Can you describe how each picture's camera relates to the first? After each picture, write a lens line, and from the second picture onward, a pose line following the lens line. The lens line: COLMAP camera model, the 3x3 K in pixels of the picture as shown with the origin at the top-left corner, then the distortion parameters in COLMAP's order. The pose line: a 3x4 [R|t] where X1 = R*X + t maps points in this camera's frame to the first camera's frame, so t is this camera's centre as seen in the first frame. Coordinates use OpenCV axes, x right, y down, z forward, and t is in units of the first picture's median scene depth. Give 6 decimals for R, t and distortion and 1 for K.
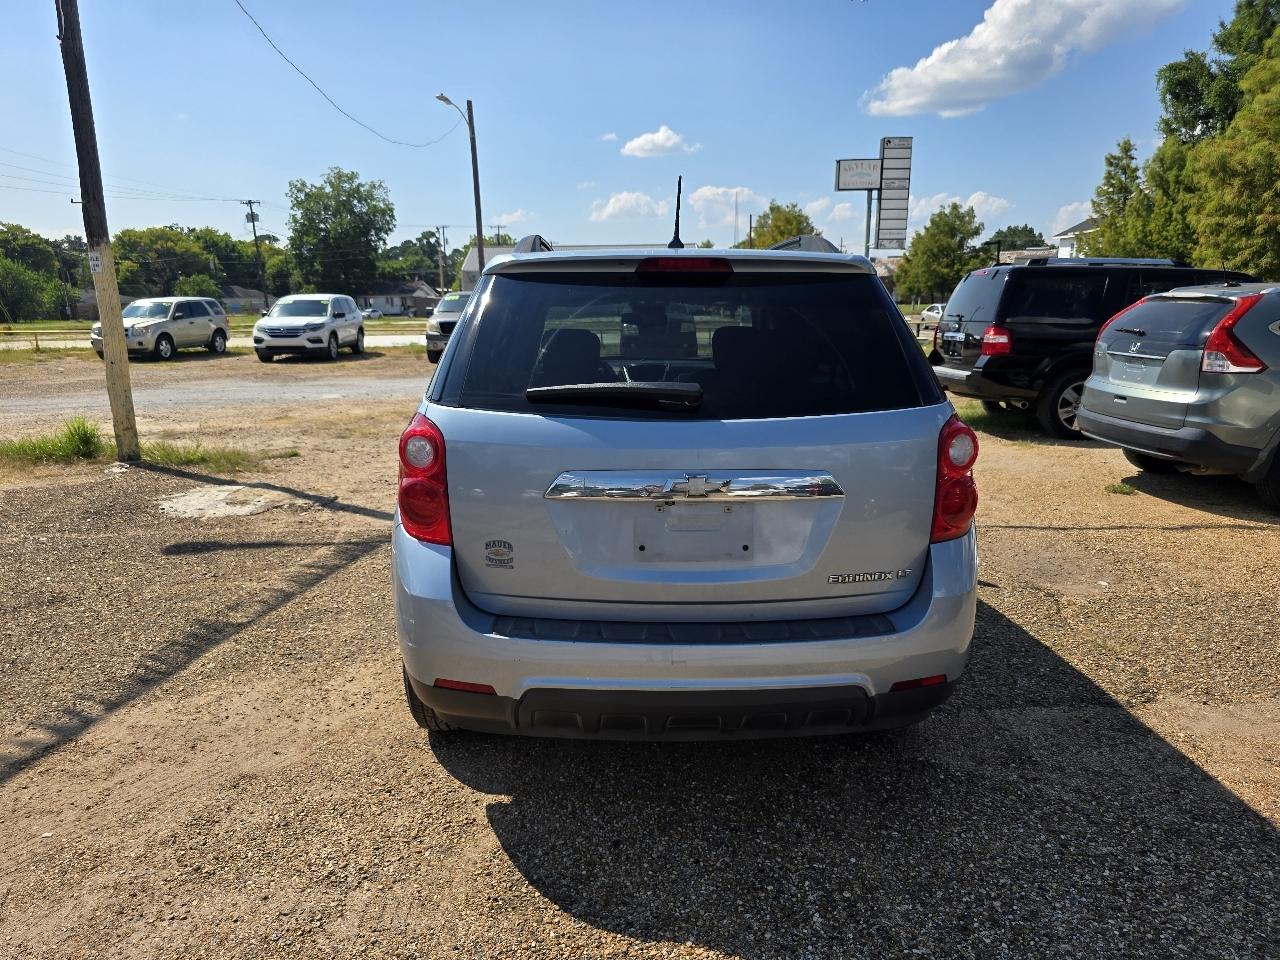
lens RADIAL K [[867.2, 0, 631.3], [0, 867.2, 499.5], [0, 0, 1]] dist [0.034019, -0.037920]
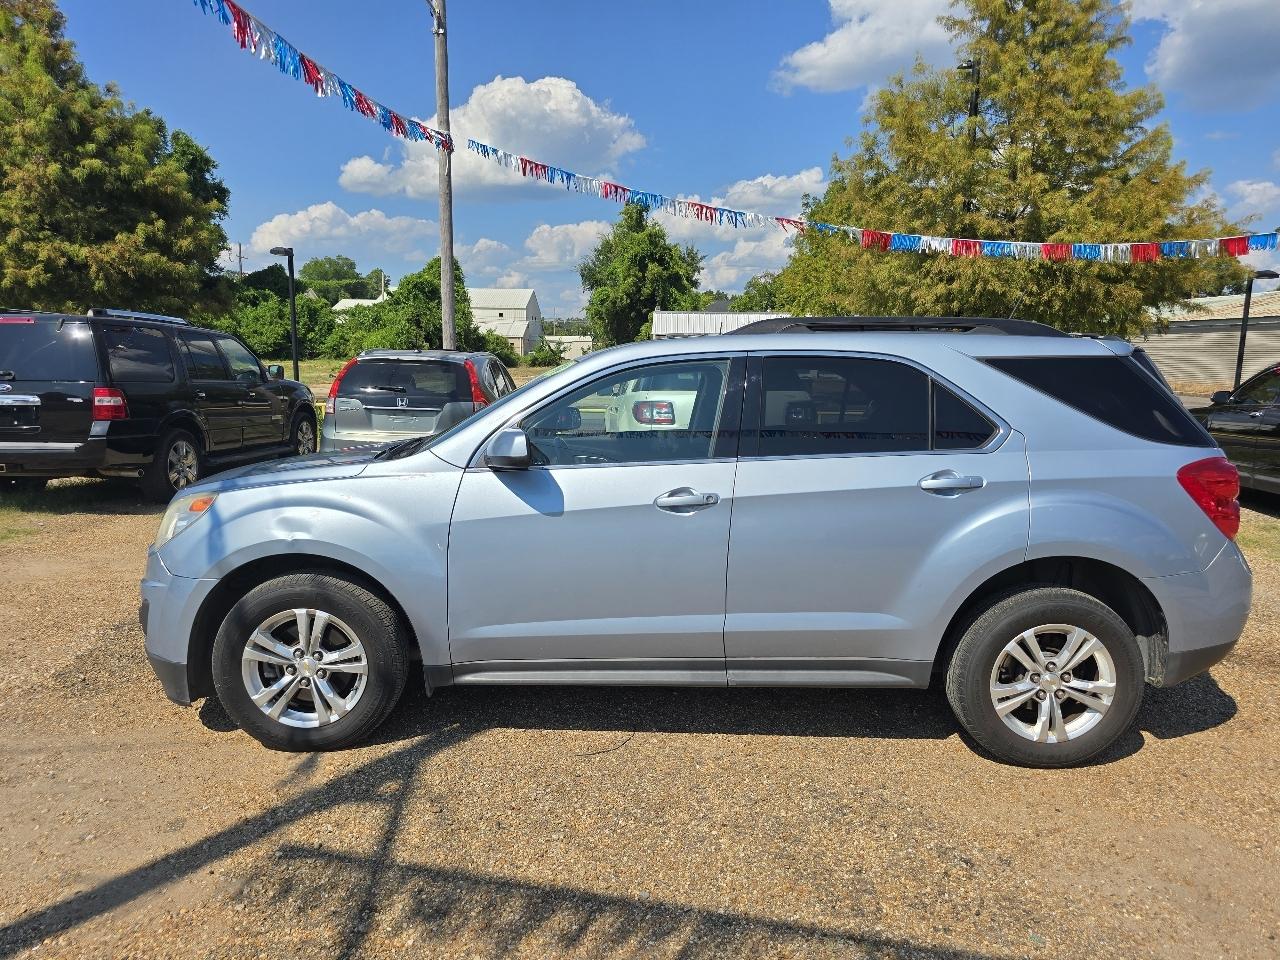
lens RADIAL K [[867.2, 0, 645.1], [0, 867.2, 491.6], [0, 0, 1]] dist [0.034019, -0.037920]
pose [[0.025281, -0.141333, 0.989639, -0.165848], [0.203684, 0.969918, 0.133314, -0.042017], [-0.978710, 0.198203, 0.053307, 0.183301]]
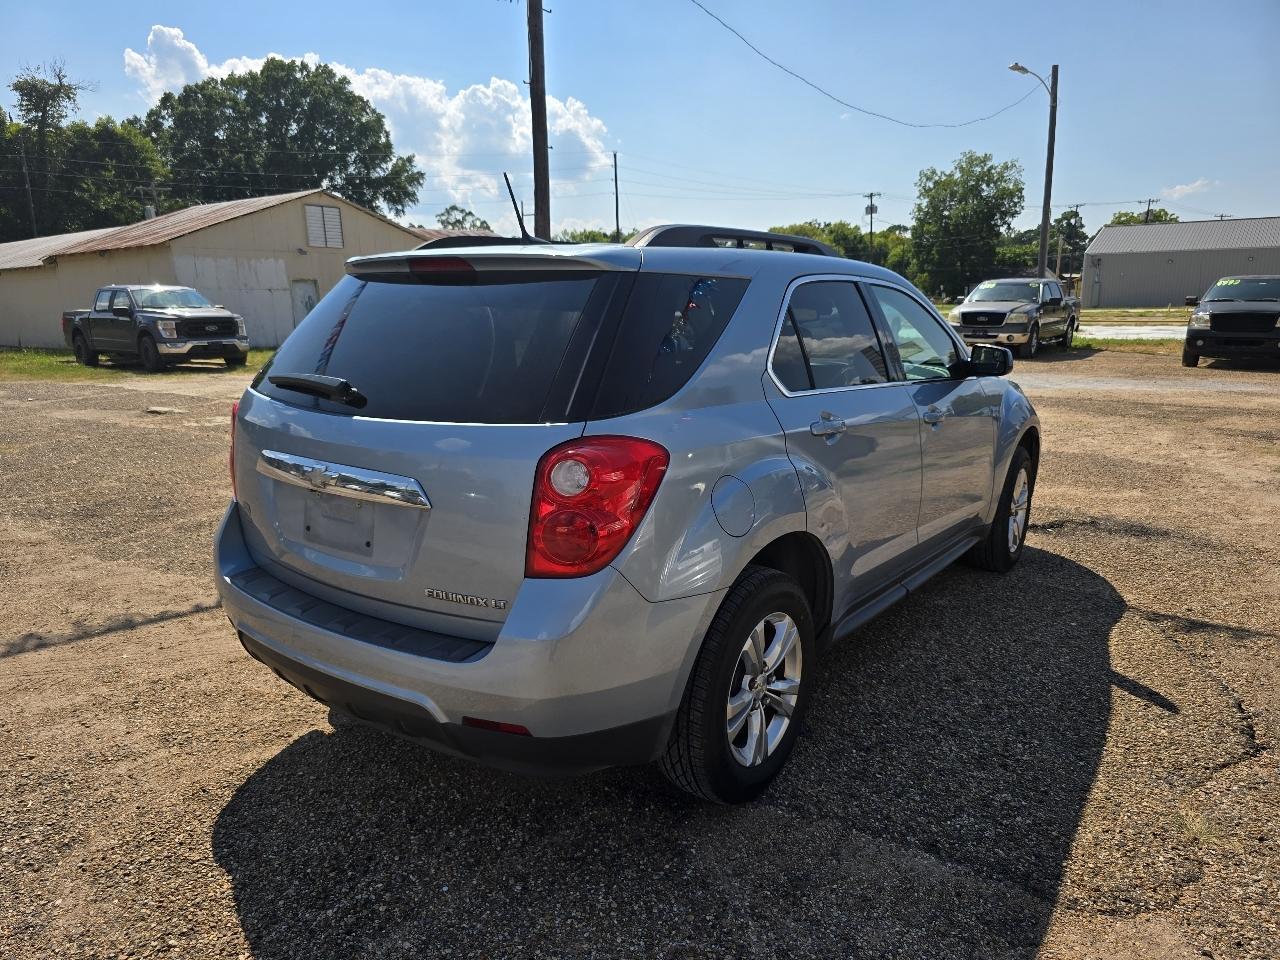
lens RADIAL K [[867.2, 0, 628.7], [0, 867.2, 506.0], [0, 0, 1]] dist [0.034019, -0.037920]
pose [[0.779632, 0.146243, -0.608923, 0.092945], [-0.134124, 0.988781, 0.065747, -0.009118], [0.611706, 0.030412, 0.790500, 0.035443]]
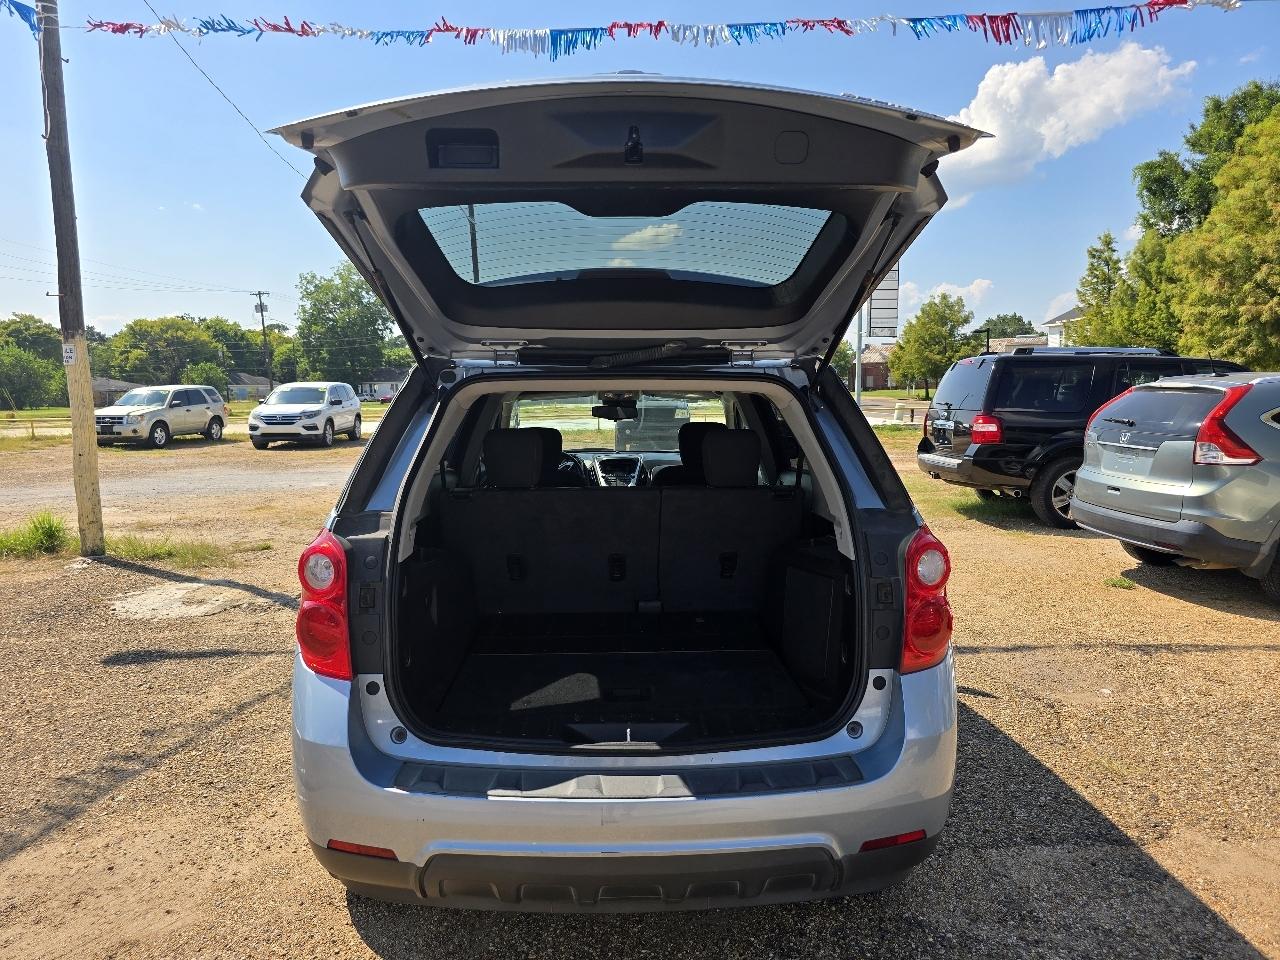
lens RADIAL K [[867.2, 0, 638.5], [0, 867.2, 486.6], [0, 0, 1]] dist [0.034019, -0.037920]
pose [[0.999978, -0.002999, 0.005834, 0.007251], [0.003619, 0.994013, -0.109203, -0.004264], [-0.005471, 0.109222, 0.994002, 0.010389]]
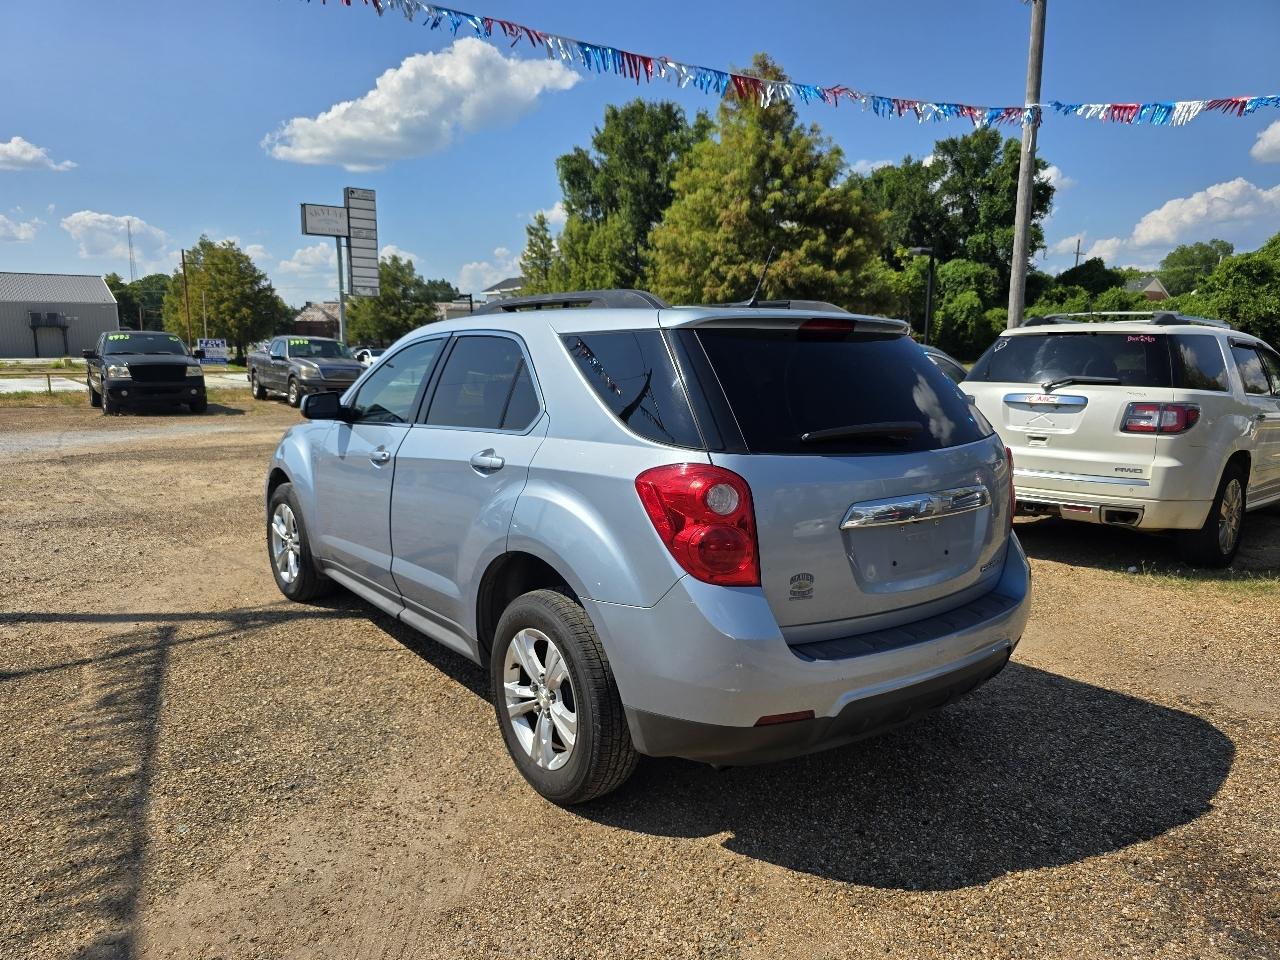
lens RADIAL K [[867.2, 0, 632.5], [0, 867.2, 486.7], [0, 0, 1]] dist [0.034019, -0.037920]
pose [[0.809130, -0.078287, 0.582392, -0.089429], [0.115274, 0.992976, -0.026674, -0.005261], [-0.576213, 0.088718, 0.812470, 0.022145]]
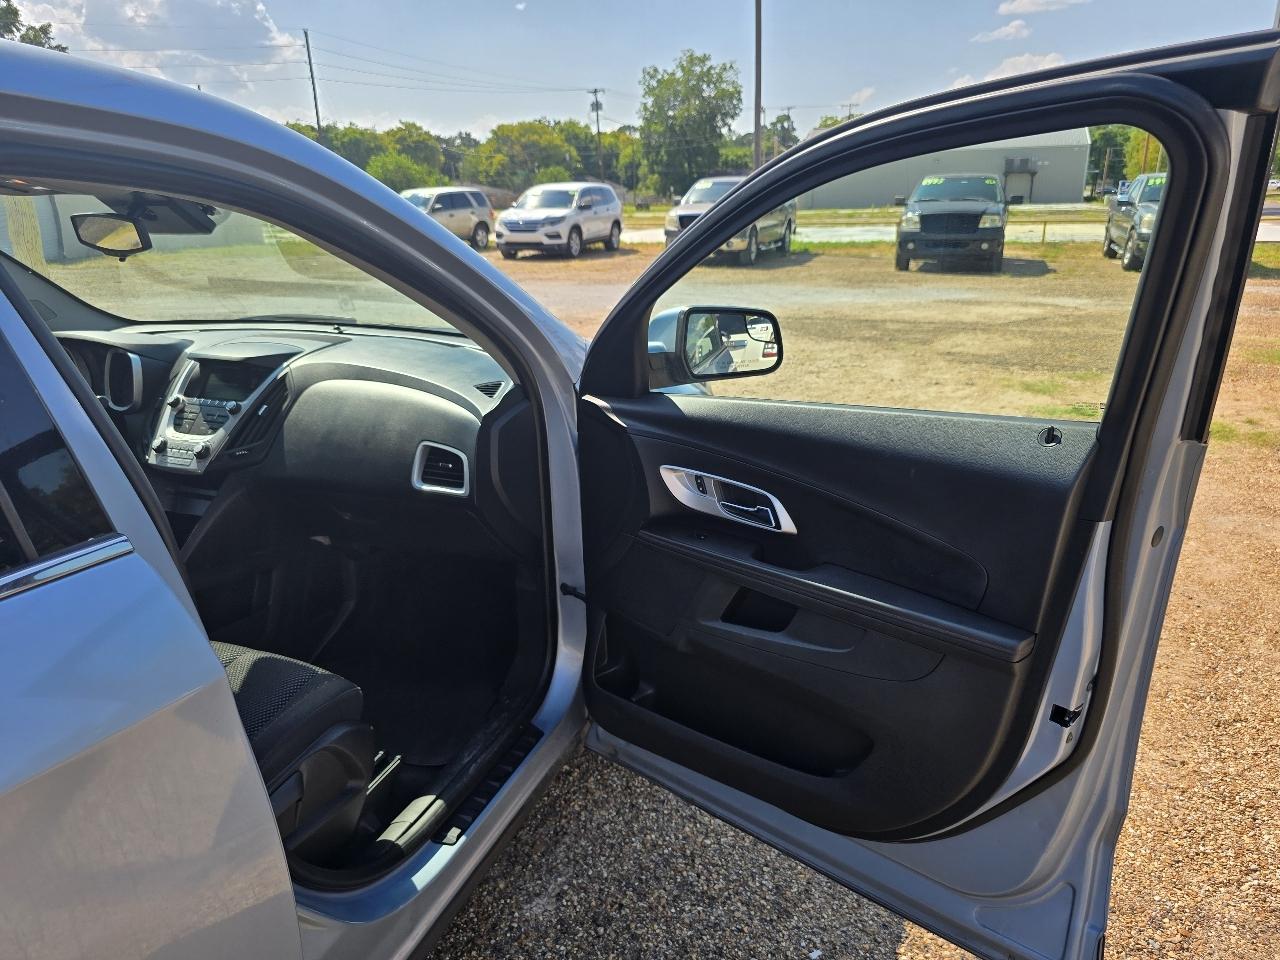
lens RADIAL K [[867.2, 0, 637.4], [0, 867.2, 489.3], [0, 0, 1]] dist [0.034019, -0.037920]
pose [[0.927807, 0.114269, -0.355130, 0.067872], [-0.075700, 0.989797, 0.120710, -0.033903], [0.365300, -0.085112, 0.926991, 0.153832]]
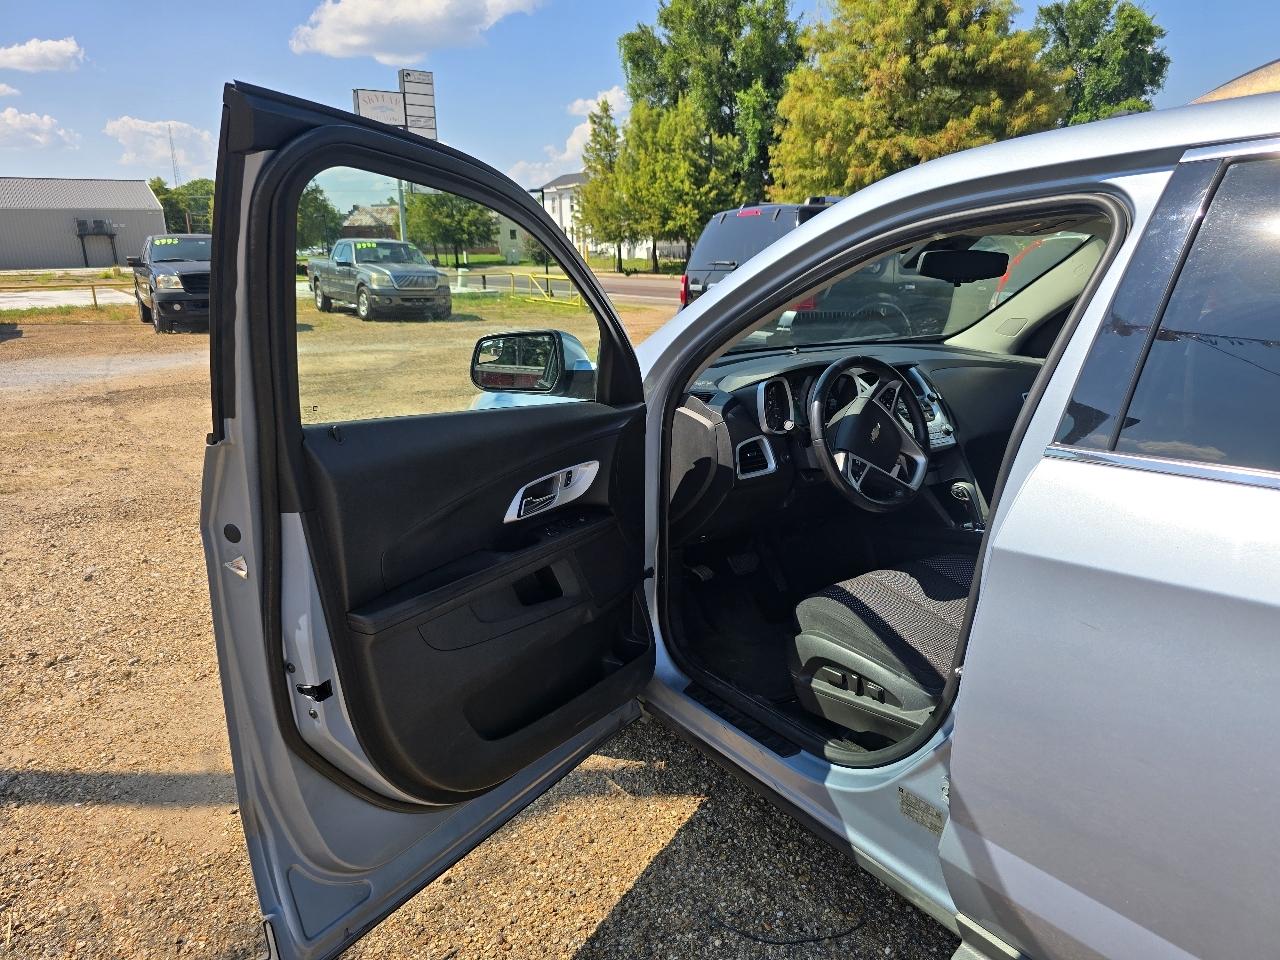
lens RADIAL K [[867.2, 0, 639.6], [0, 867.2, 484.7], [0, 0, 1]] dist [0.034019, -0.037920]
pose [[0.834746, -0.141782, 0.532068, -0.076311], [0.121872, 0.989889, 0.072577, -0.030146], [-0.536978, 0.004261, 0.843585, 0.144513]]
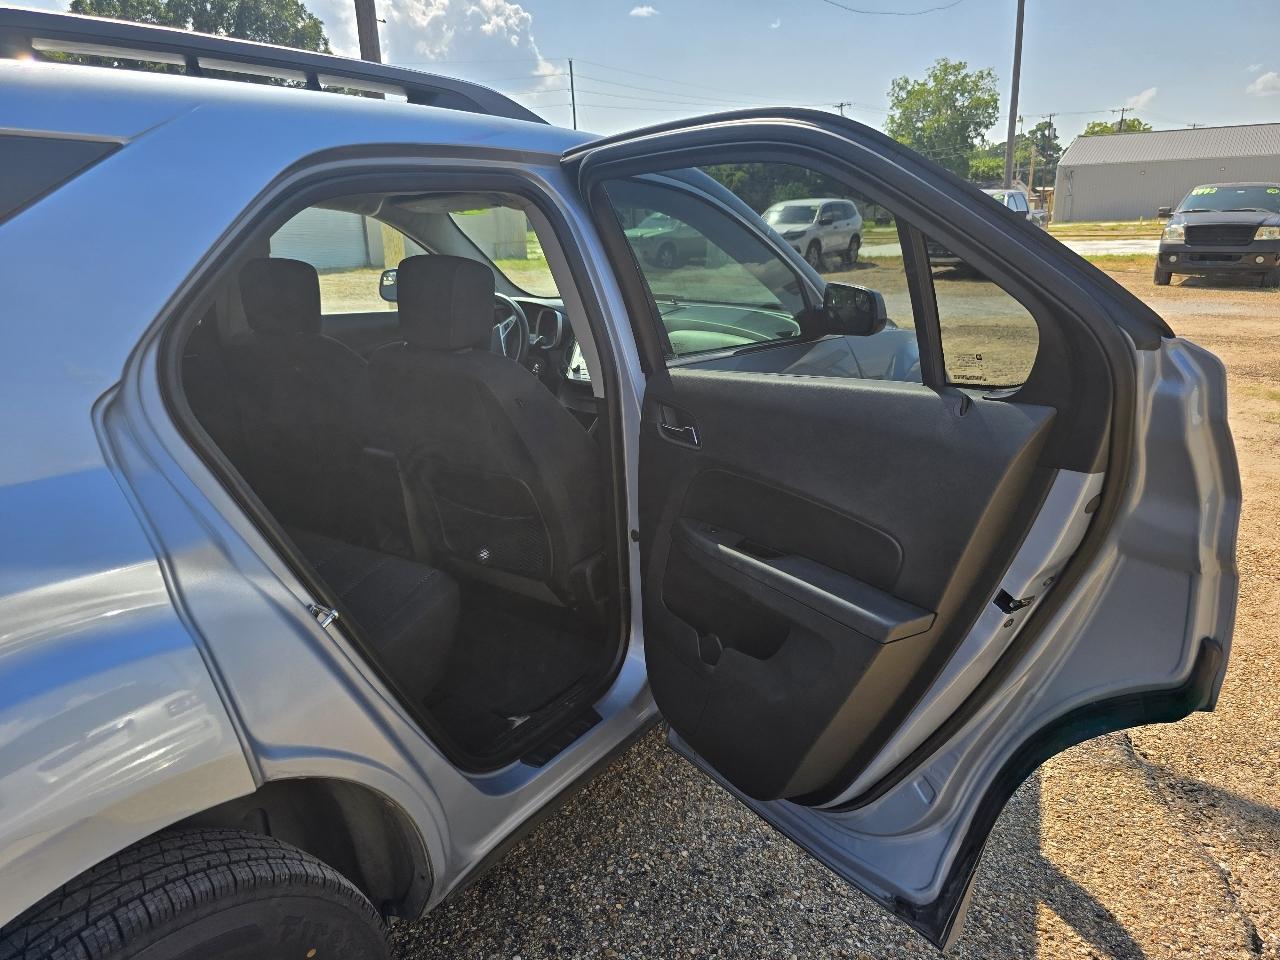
lens RADIAL K [[867.2, 0, 650.8], [0, 867.2, 502.4], [0, 0, 1]] dist [0.034019, -0.037920]
pose [[0.811576, 0.171097, -0.558633, 0.081573], [-0.111628, 0.983954, 0.139191, -0.024955], [0.573484, -0.050605, 0.817652, 0.115178]]
